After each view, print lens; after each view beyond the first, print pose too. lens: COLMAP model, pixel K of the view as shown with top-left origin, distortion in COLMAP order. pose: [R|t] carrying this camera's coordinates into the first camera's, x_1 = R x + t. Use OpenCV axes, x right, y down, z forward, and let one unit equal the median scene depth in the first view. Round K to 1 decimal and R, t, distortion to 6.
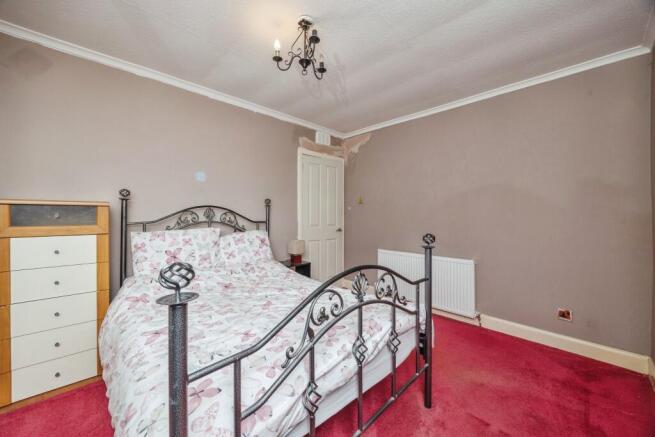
lens RADIAL K [[252.5, 0, 327.5], [0, 252.5, 218.5], [0, 0, 1]] dist [0.000288, 0.000129]
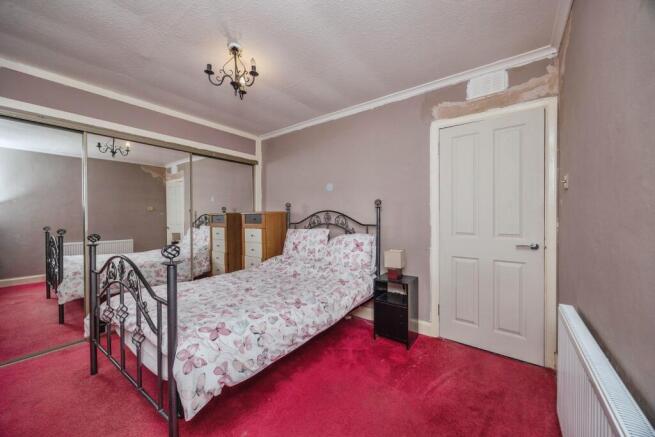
lens RADIAL K [[252.5, 0, 327.5], [0, 252.5, 218.5], [0, 0, 1]] dist [0.000288, 0.000129]
pose [[0.163674, 0.008507, -0.986478, 0.694223], [-0.000239, 0.999963, 0.008583, -0.021150], [0.986514, -0.001169, 0.163670, 0.758099]]
